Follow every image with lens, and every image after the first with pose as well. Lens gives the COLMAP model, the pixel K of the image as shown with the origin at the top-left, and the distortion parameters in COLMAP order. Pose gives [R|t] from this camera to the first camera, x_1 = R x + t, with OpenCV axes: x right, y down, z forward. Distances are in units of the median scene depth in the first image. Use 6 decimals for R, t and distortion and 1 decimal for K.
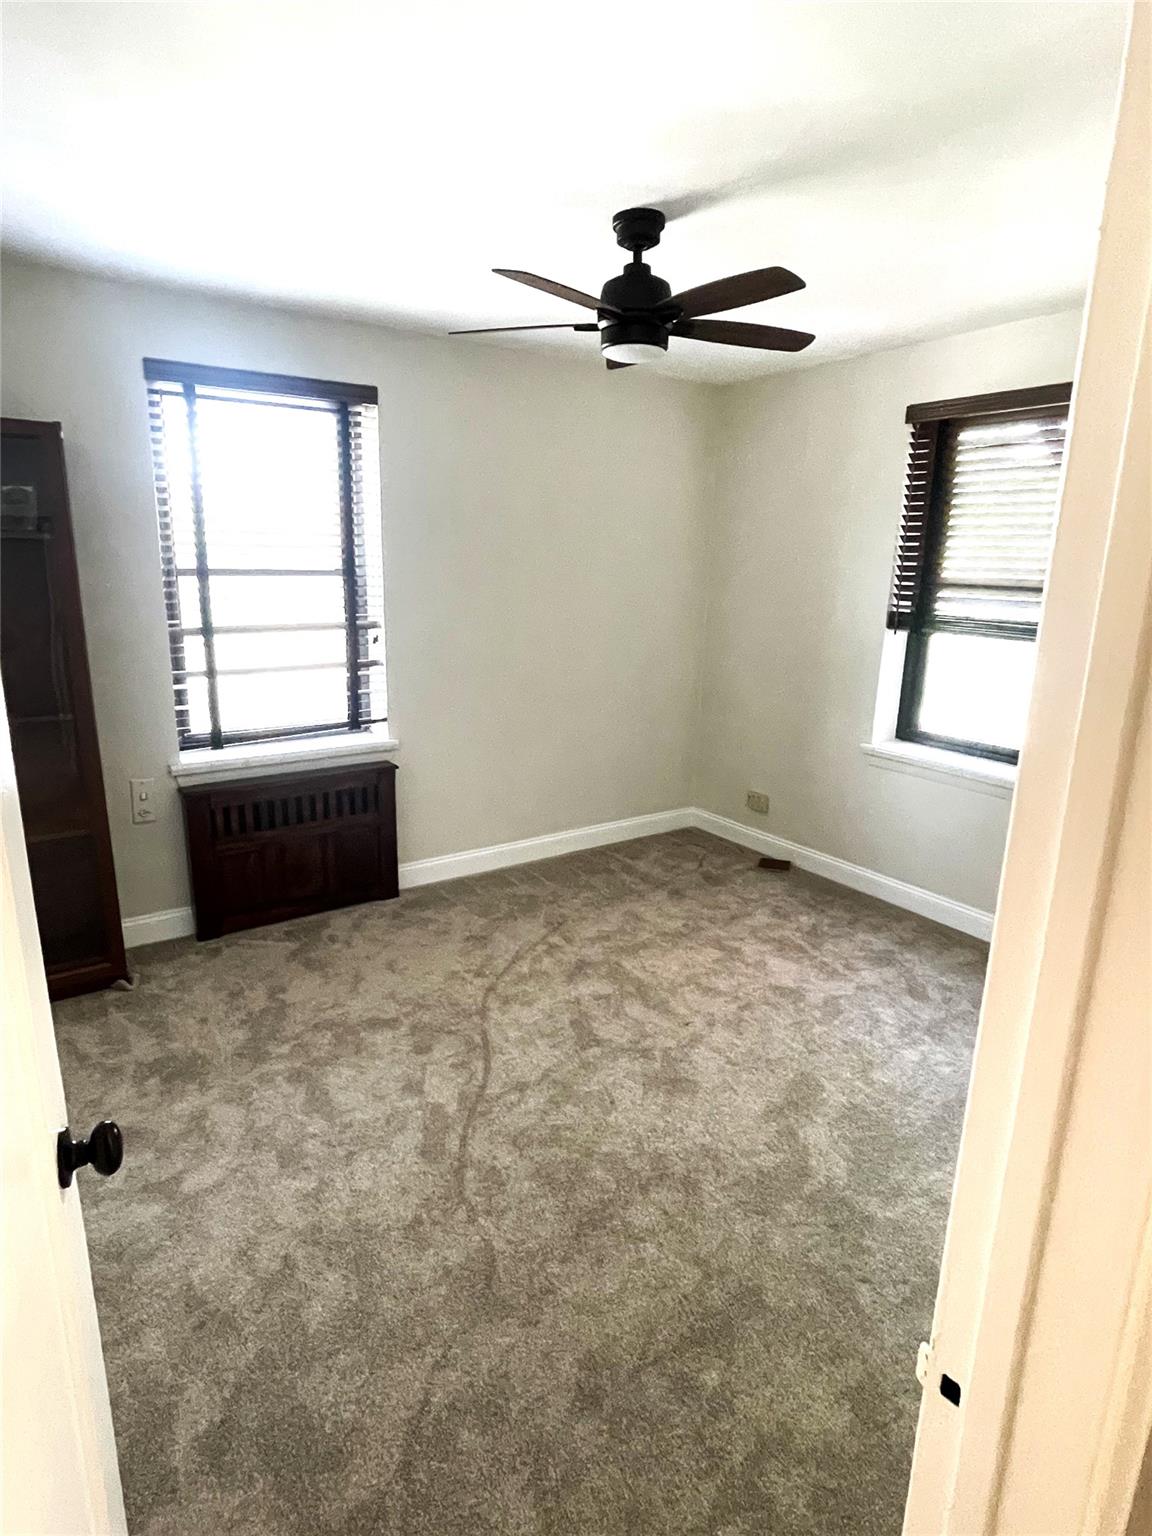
lens RADIAL K [[836.3, 0, 593.8], [0, 836.3, 765.4], [0, 0, 1]] dist [-0.001655, -0.000388]
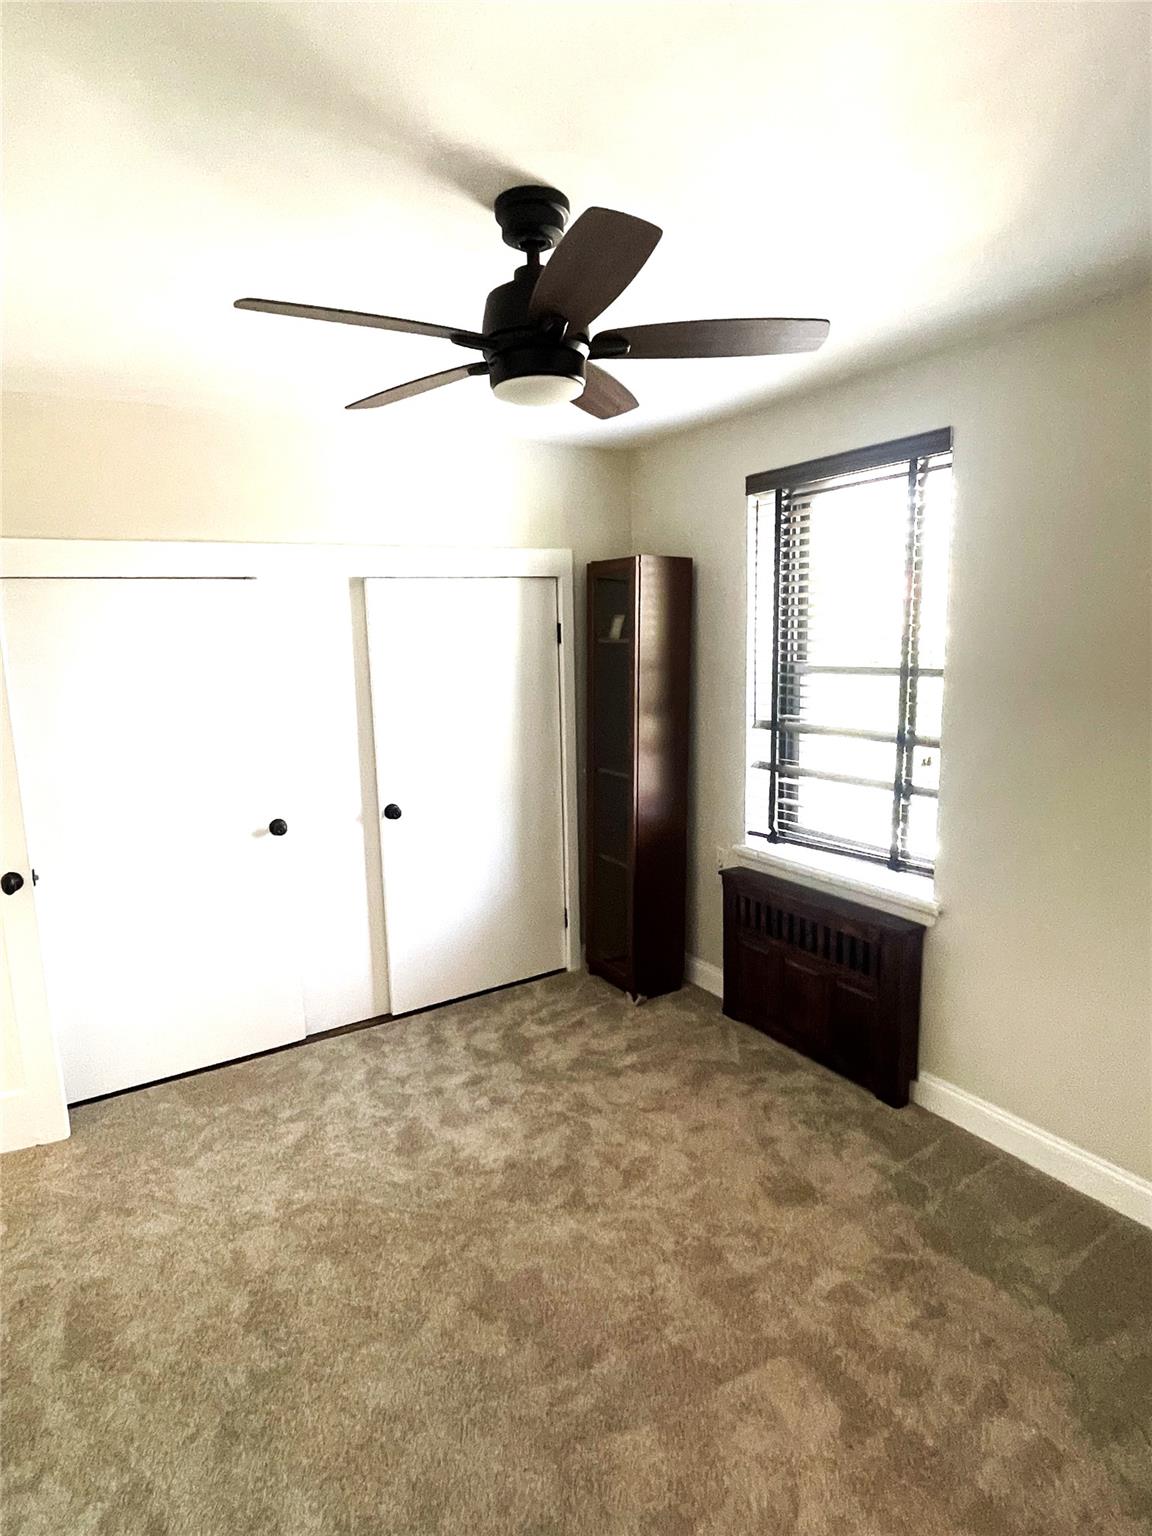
lens RADIAL K [[836.3, 0, 593.8], [0, 836.3, 765.4], [0, 0, 1]] dist [-0.001655, -0.000388]
pose [[-0.049535, 0.139069, -0.989043, 0.524474], [-0.232698, 0.961400, 0.146836, -0.201351], [0.971287, 0.237422, -0.015262, 0.777487]]
